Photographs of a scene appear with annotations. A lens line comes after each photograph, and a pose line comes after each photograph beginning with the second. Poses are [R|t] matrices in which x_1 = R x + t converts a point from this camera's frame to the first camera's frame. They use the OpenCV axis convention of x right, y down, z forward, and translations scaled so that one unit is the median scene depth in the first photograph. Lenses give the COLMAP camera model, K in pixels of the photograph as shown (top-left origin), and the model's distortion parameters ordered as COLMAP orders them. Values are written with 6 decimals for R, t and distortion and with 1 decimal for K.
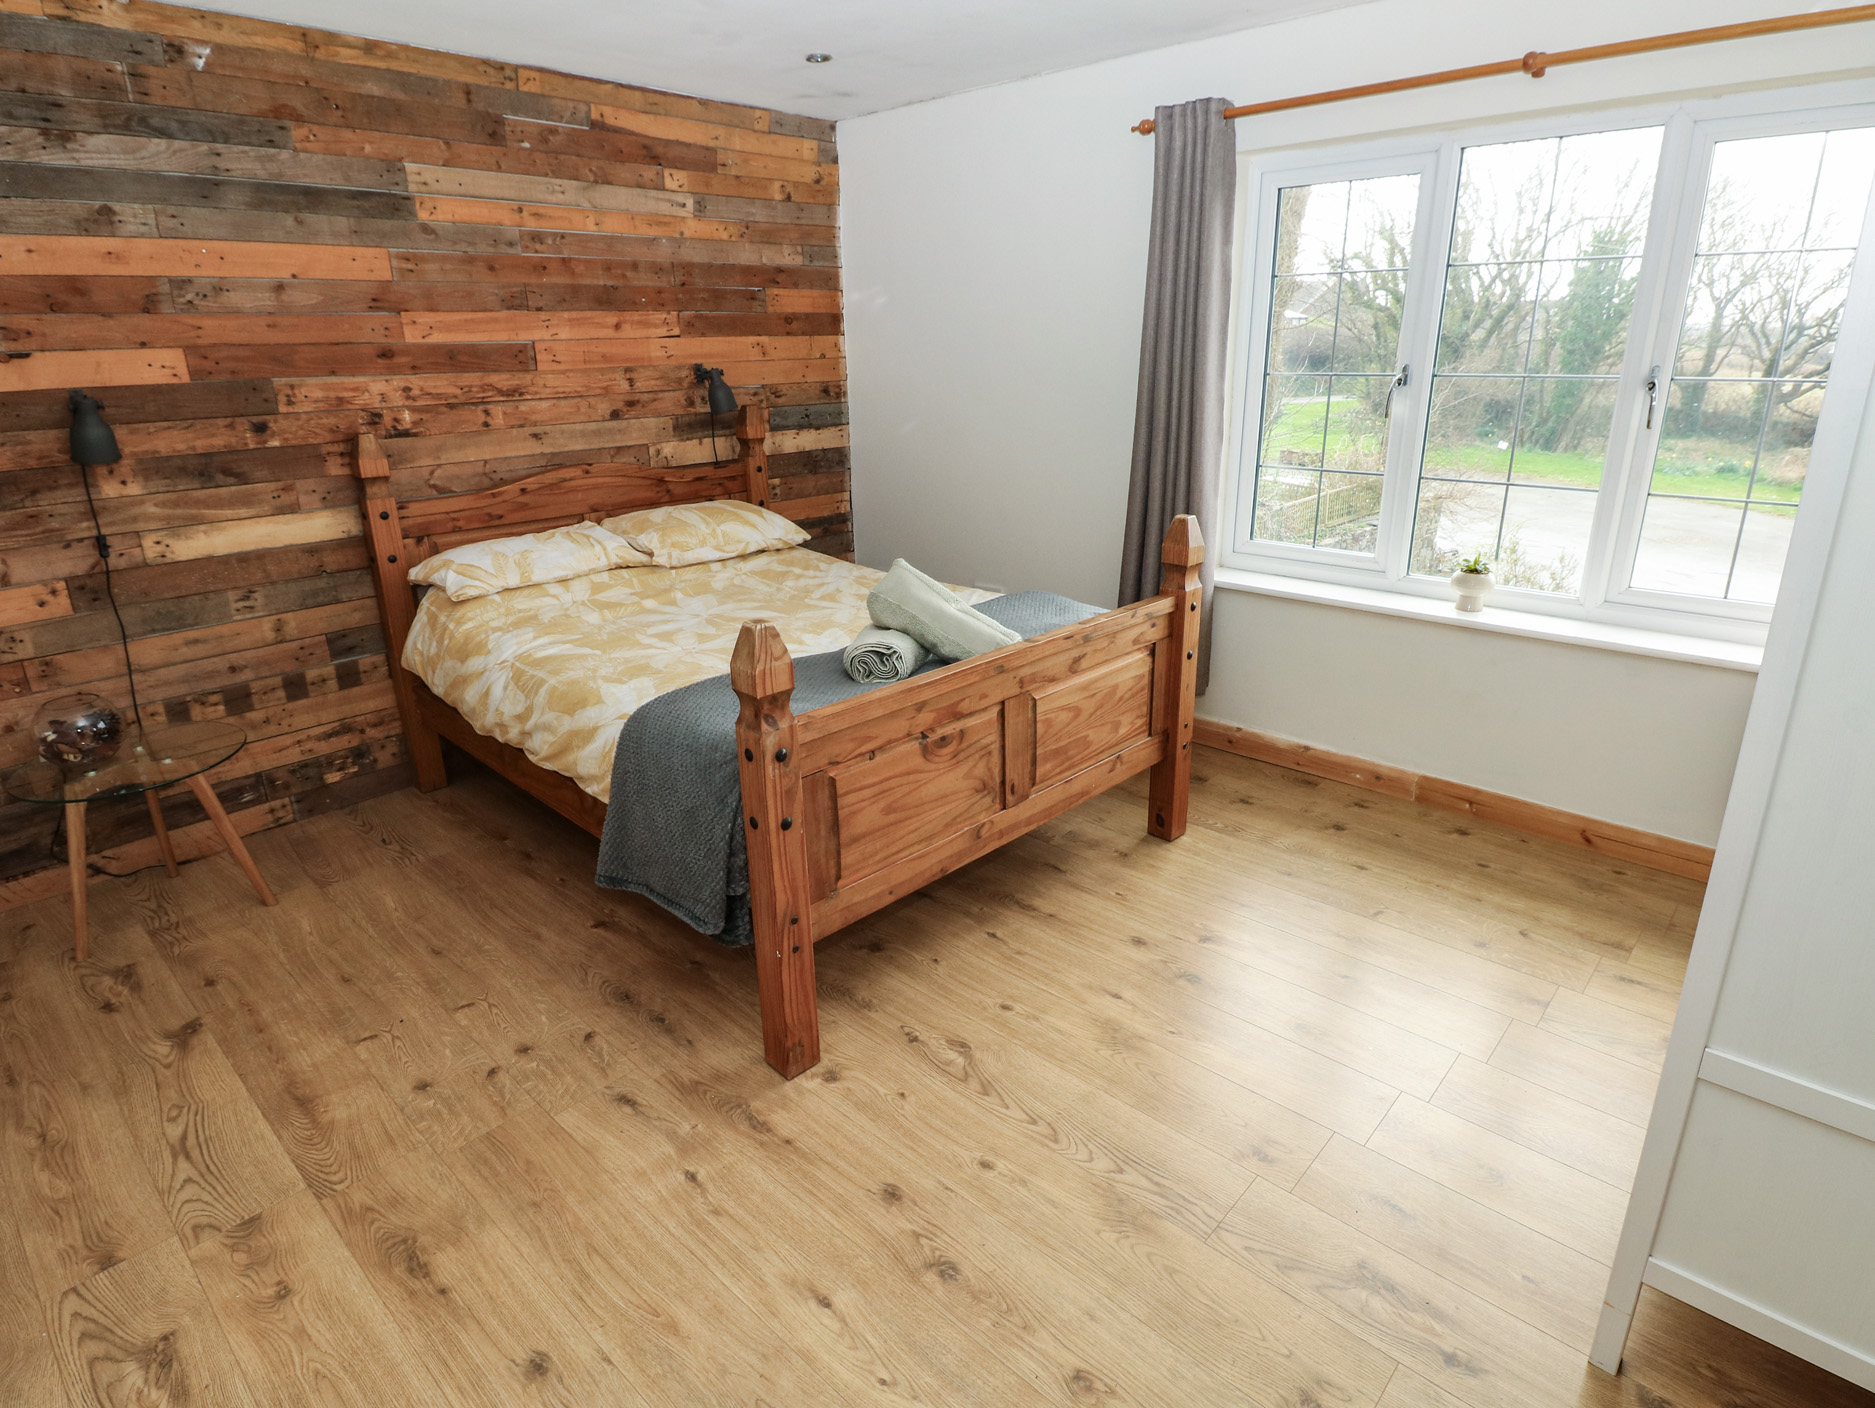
lens RADIAL K [[1075.8, 0, 949.0], [0, 1075.8, 709.4], [0, 0, 1]] dist [-0.013685, -0.002601]
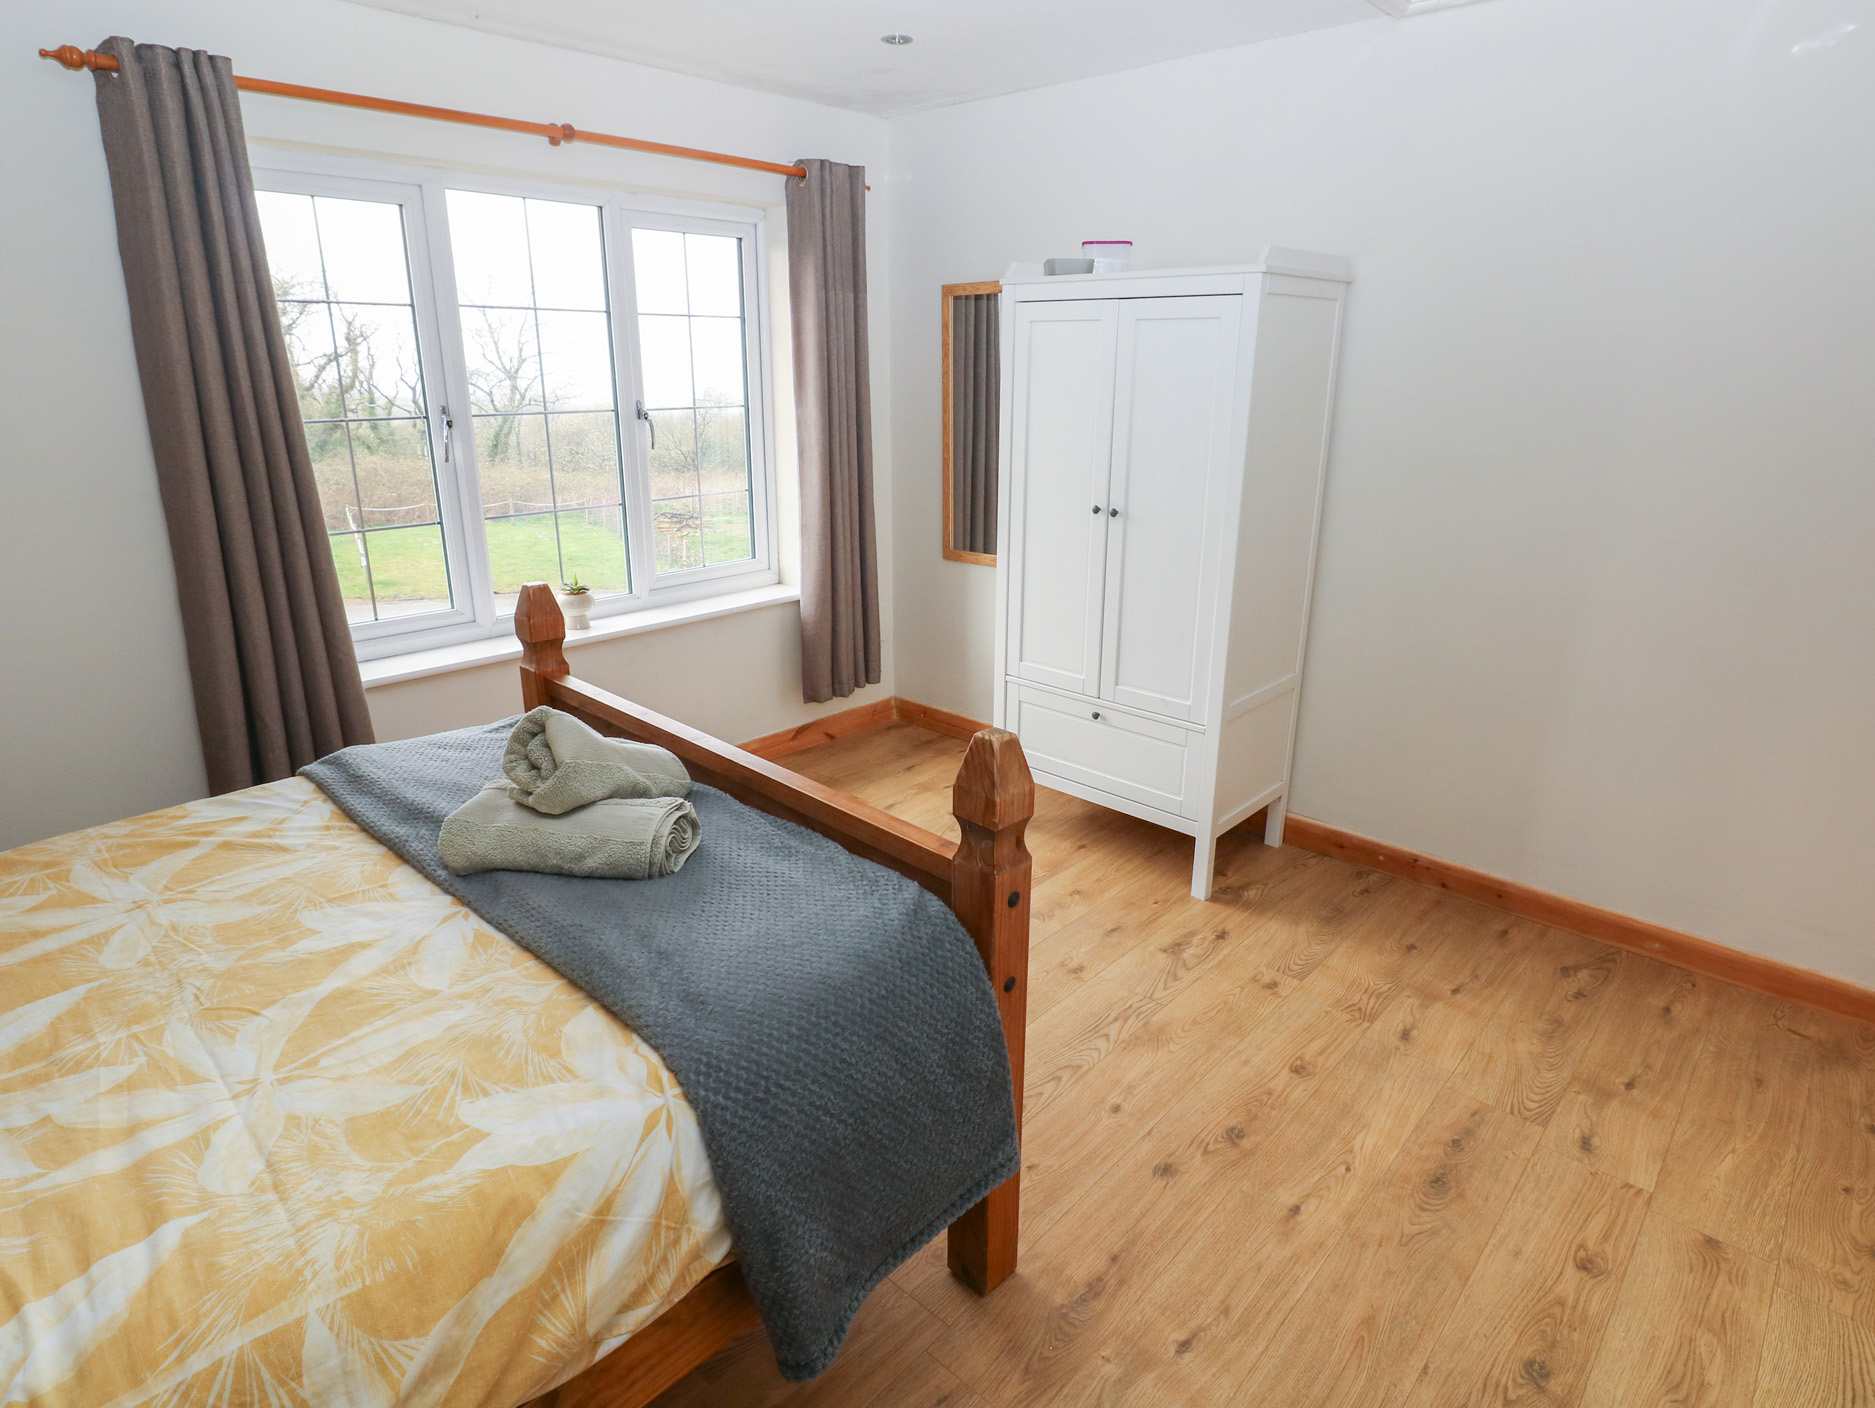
lens RADIAL K [[1075.8, 0, 942.5], [0, 1075.8, 701.0], [0, 0, 1]] dist [-0.013685, -0.002601]
pose [[-0.040264, -0.282890, 0.958307, -0.879868], [0.330074, 0.901477, 0.279982, -0.317057], [-0.943096, 0.327585, 0.057078, 0.944478]]
